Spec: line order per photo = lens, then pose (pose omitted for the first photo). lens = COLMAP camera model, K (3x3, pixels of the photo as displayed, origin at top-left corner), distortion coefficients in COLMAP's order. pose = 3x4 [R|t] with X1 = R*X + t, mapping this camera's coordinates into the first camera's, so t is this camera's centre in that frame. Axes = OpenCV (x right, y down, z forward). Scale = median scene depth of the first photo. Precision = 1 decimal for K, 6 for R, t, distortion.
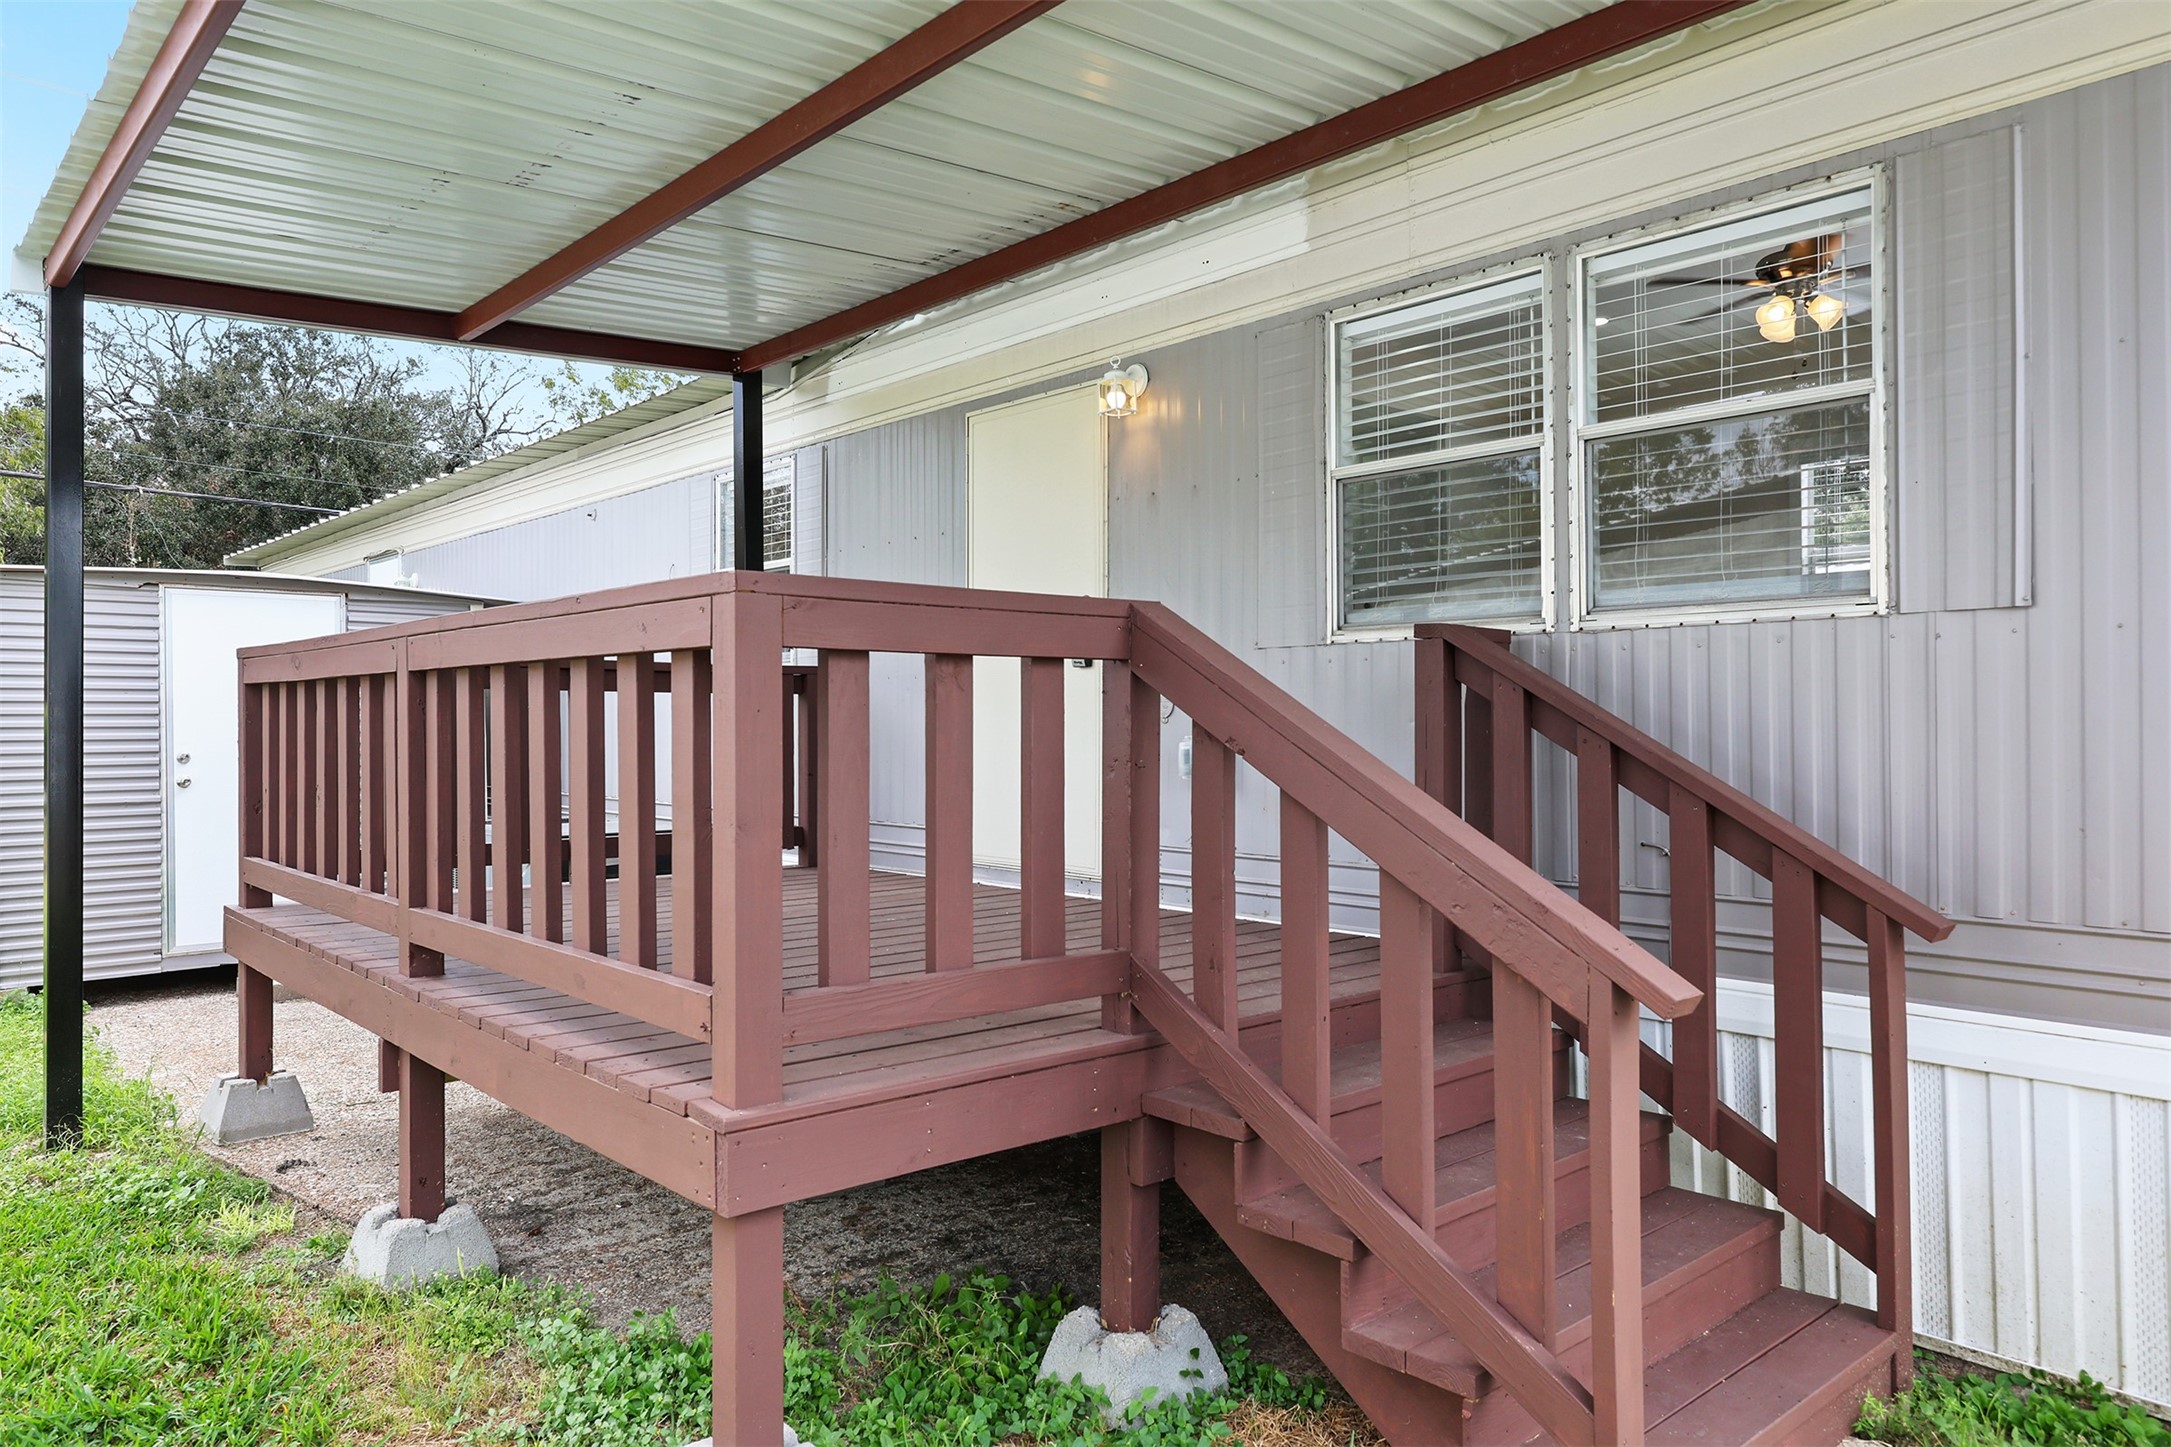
lens RADIAL K [[1500.6, 0, 1085.5], [0, 1500.6, 723.5], [0, 0, 1]] dist [0.012522, -0.003757]
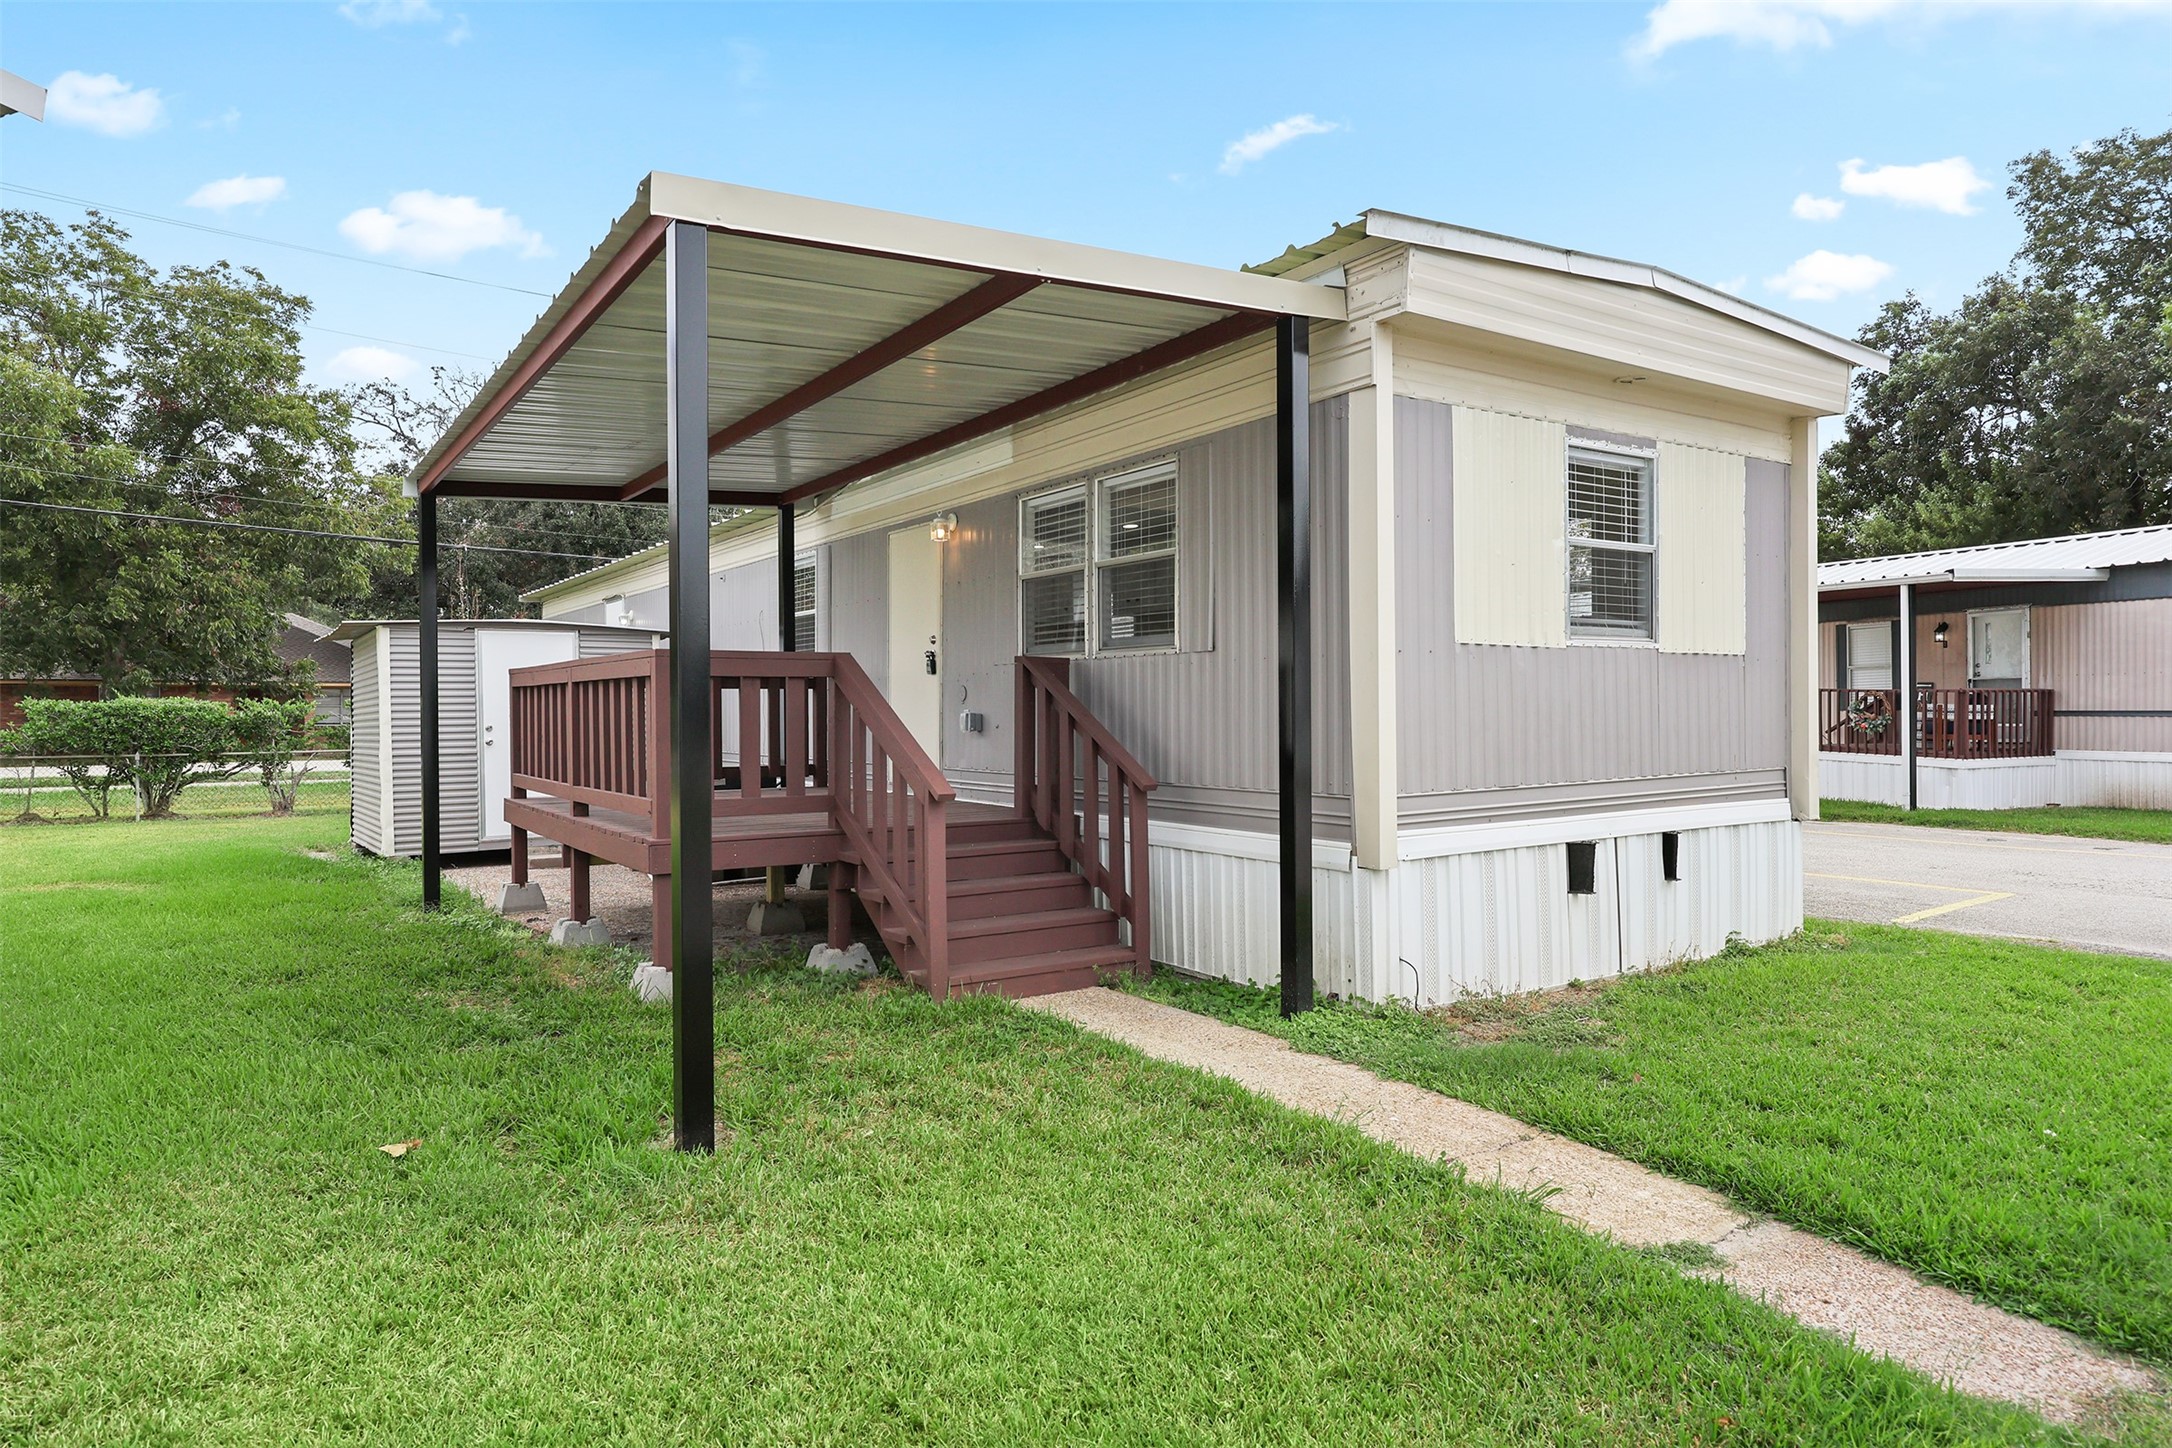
lens RADIAL K [[1358.2, 0, 1048.1], [0, 1358.2, 716.8], [0, 0, 1]] dist [0.044461, 0.001180]
pose [[0.987191, -0.004083, -0.159488, 0.436580], [0.004907, 0.999977, 0.004775, 0.008552], [0.159465, -0.005496, 0.987188, -0.685796]]
